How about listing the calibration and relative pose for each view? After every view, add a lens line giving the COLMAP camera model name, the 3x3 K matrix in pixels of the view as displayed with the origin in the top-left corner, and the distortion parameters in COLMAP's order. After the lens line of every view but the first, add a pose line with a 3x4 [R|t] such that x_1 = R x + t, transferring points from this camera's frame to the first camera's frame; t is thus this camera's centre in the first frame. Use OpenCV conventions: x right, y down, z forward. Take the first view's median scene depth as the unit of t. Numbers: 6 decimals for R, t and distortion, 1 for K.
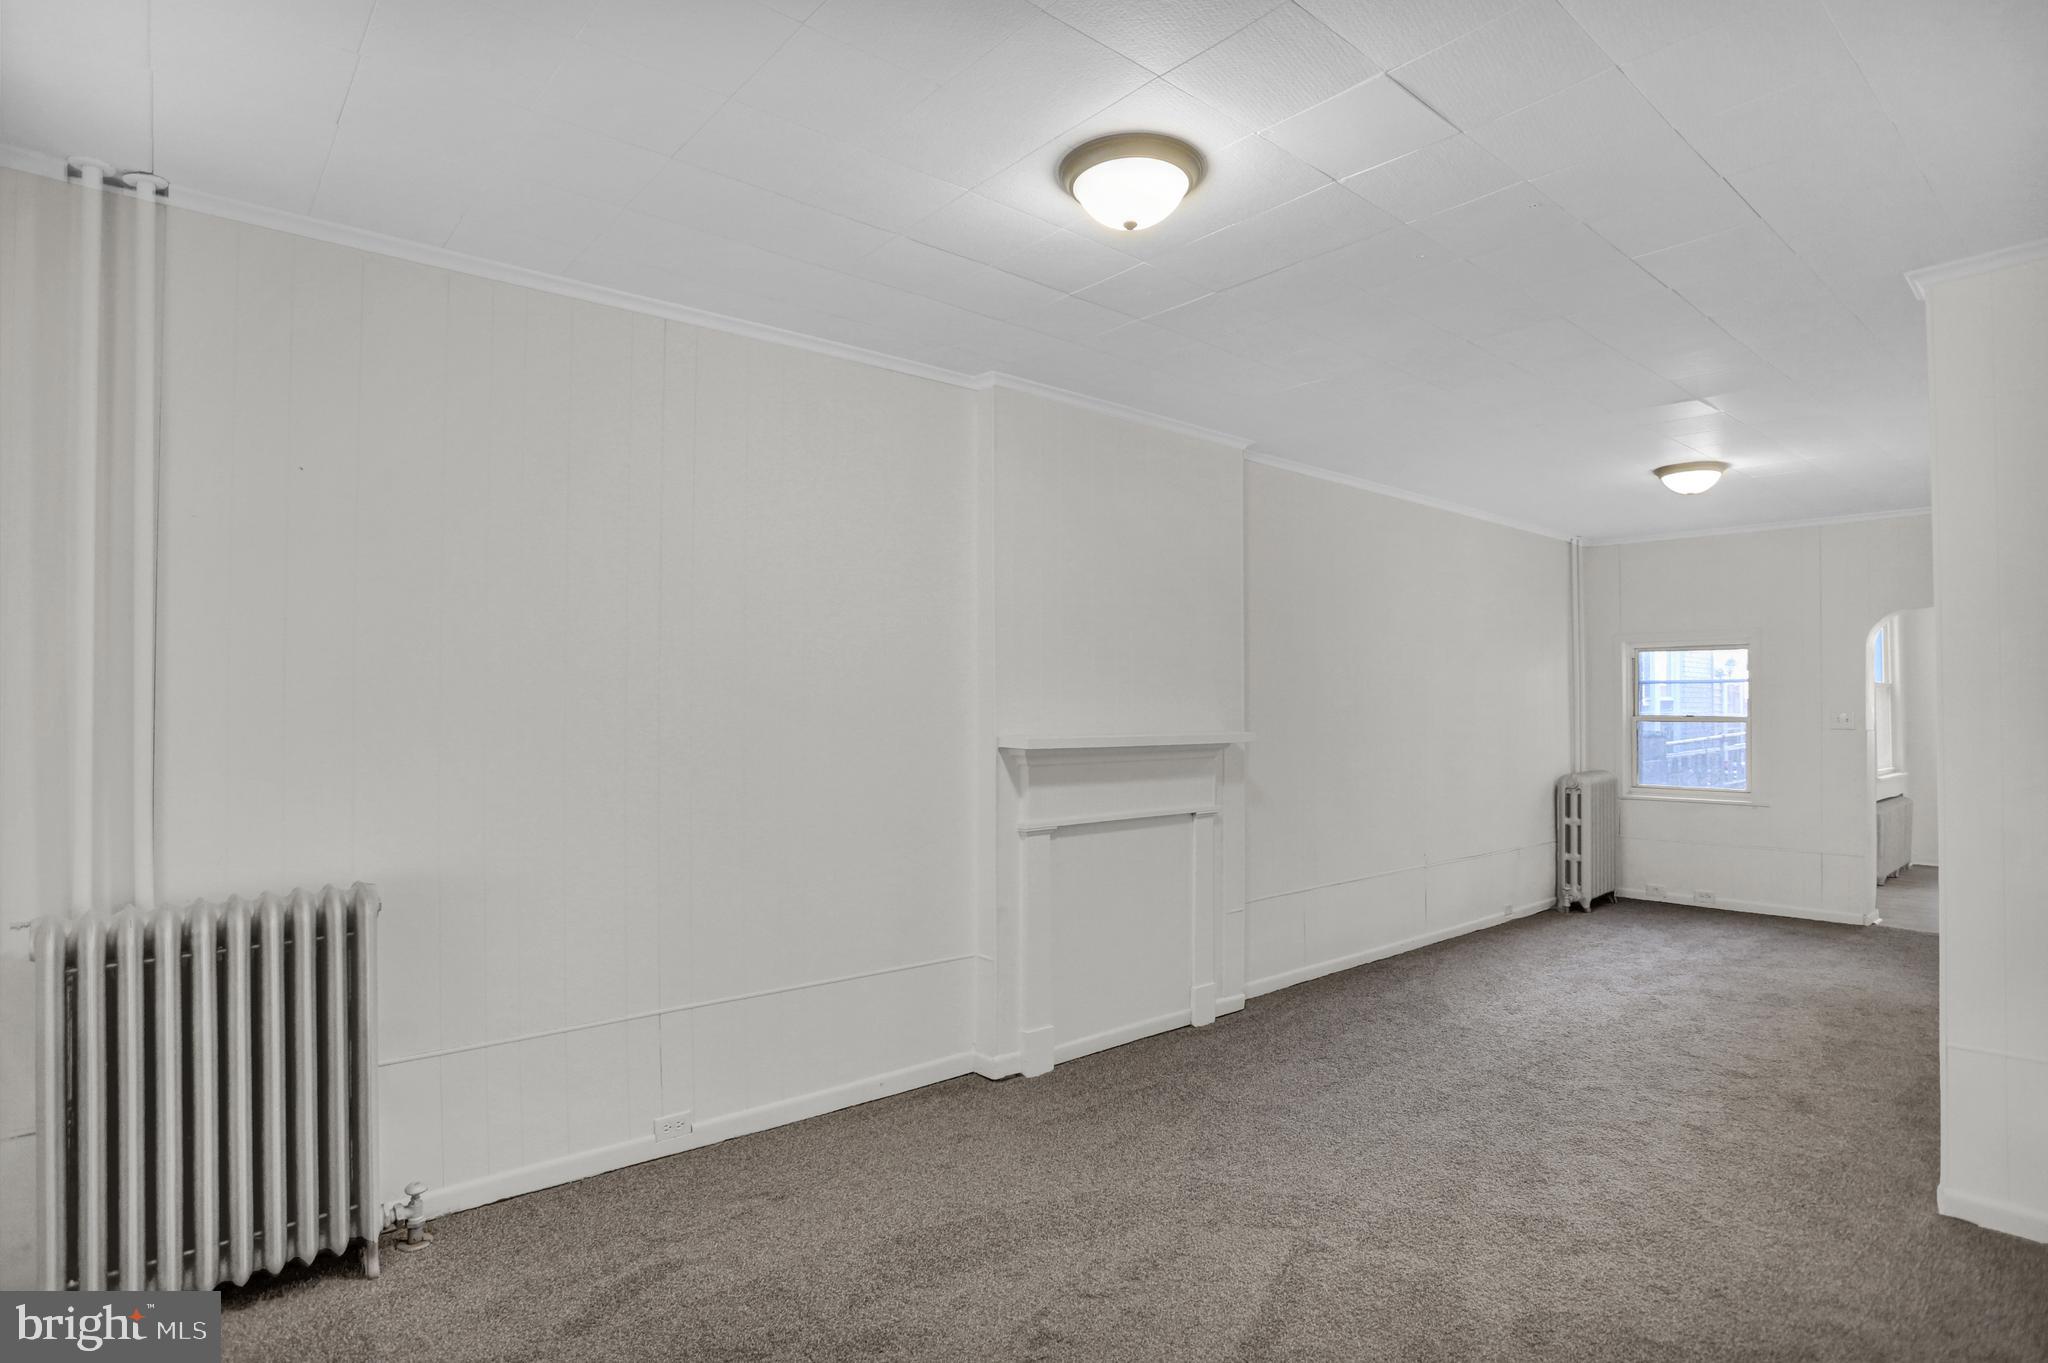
lens RADIAL K [[1075.1, 0, 1013.7], [0, 1075.1, 693.6], [0, 0, 1]] dist [-0.017340, 0.007881]
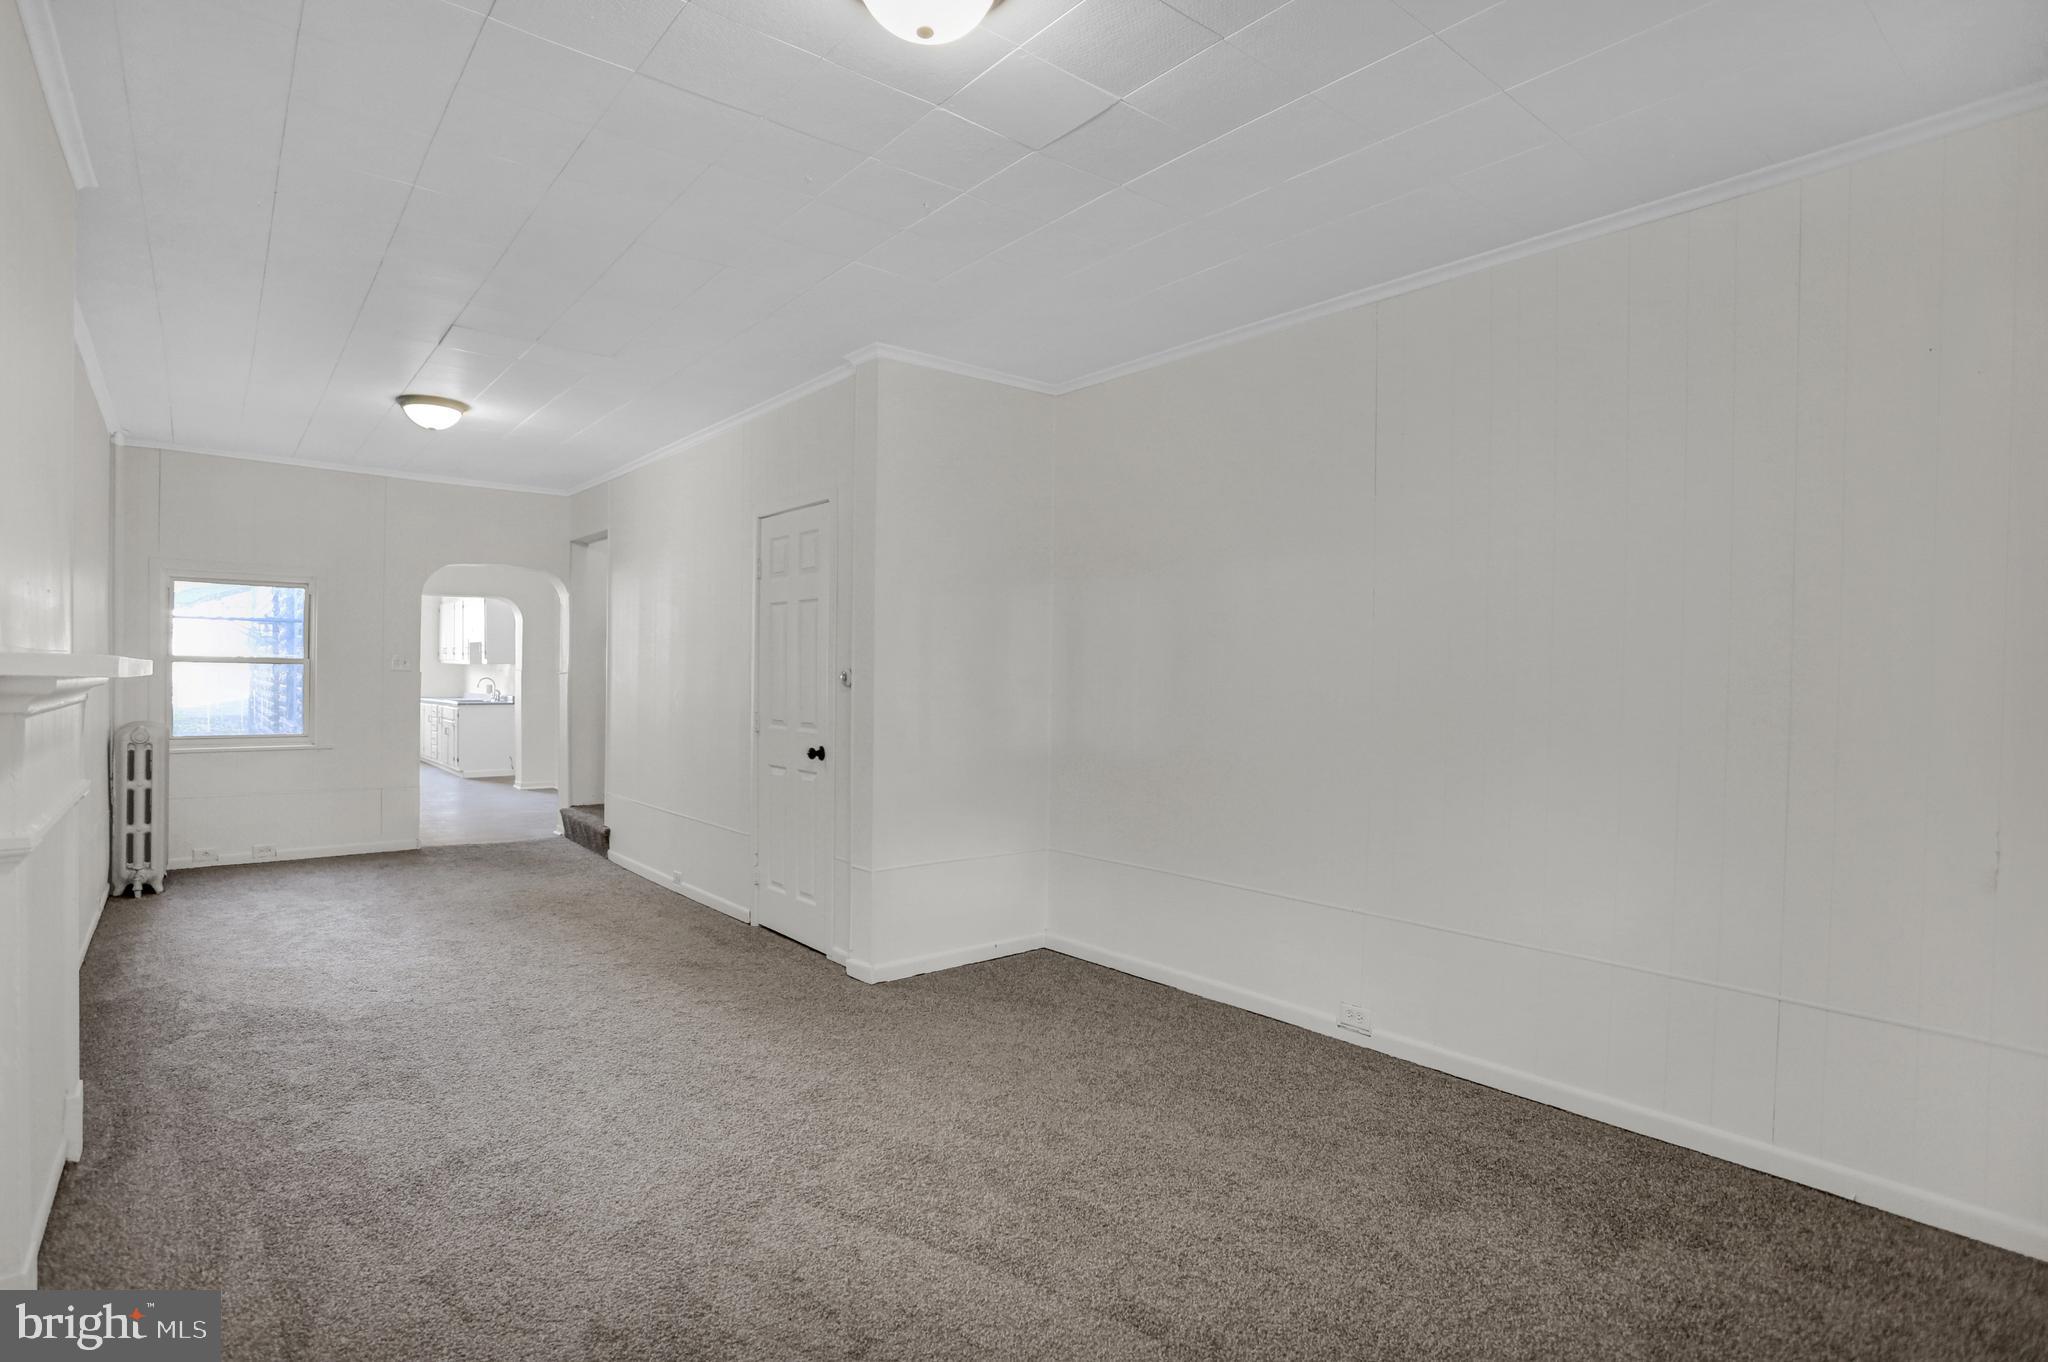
lens RADIAL K [[1075.1, 0, 1026.1], [0, 1075.1, 668.8], [0, 0, 1]] dist [-0.017340, 0.007881]
pose [[0.061576, 0.004619, 0.998092, -0.259048], [-0.022271, 0.999747, -0.003252, 0.020914], [-0.997854, -0.022028, 0.061664, 0.303190]]
